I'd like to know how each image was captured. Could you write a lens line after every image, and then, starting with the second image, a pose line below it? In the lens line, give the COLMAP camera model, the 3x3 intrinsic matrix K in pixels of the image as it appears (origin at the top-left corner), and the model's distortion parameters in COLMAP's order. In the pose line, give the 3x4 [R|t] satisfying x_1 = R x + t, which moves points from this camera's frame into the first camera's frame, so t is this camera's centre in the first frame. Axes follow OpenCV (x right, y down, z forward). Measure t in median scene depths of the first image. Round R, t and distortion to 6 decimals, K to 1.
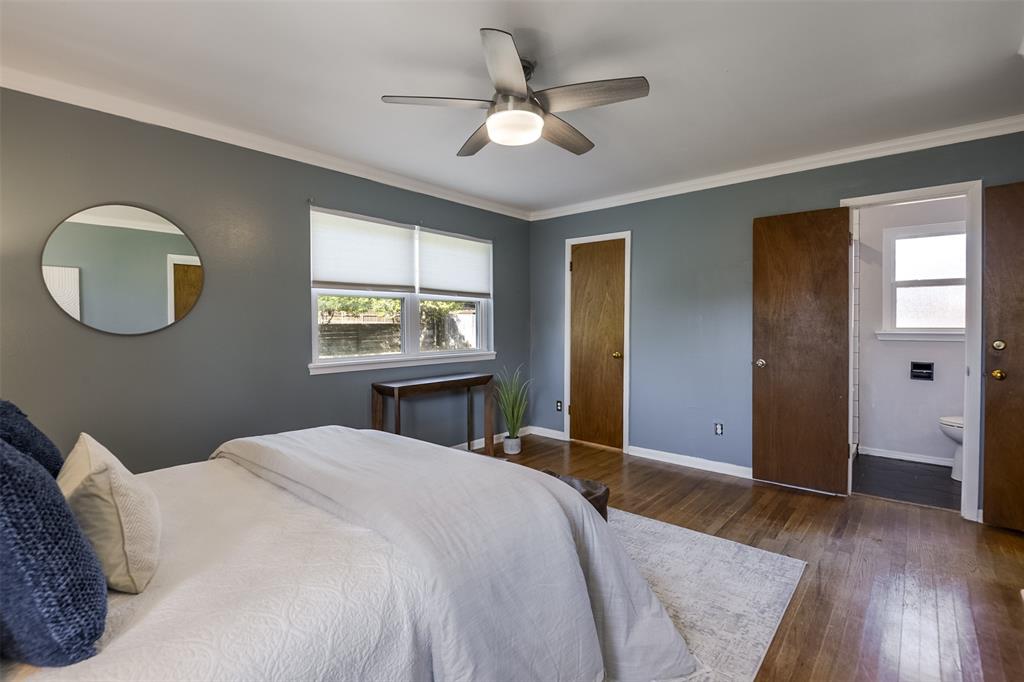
lens RADIAL K [[475.9, 0, 519.7], [0, 475.9, 336.5], [0, 0, 1]] dist [-0.022785, -0.000457]
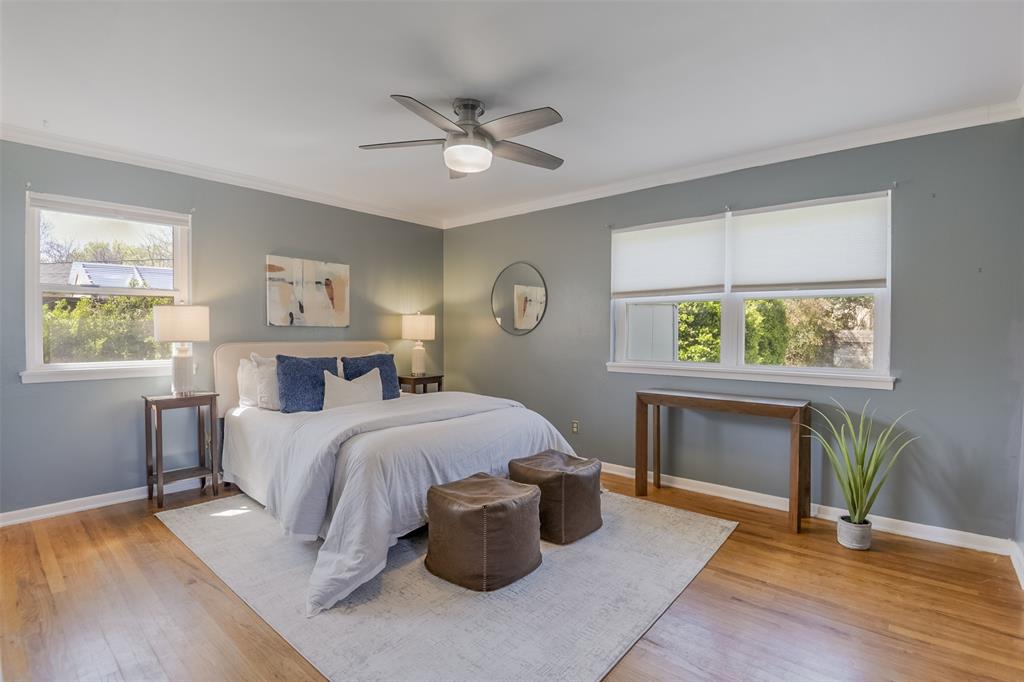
lens RADIAL K [[475.9, 0, 513.8], [0, 475.9, 338.0], [0, 0, 1]] dist [-0.022785, -0.000457]
pose [[-0.010230, 0.020234, -0.999743, 0.628477], [-0.028170, 0.999393, 0.020515, -0.017898], [0.999551, 0.028373, -0.009654, 0.638369]]
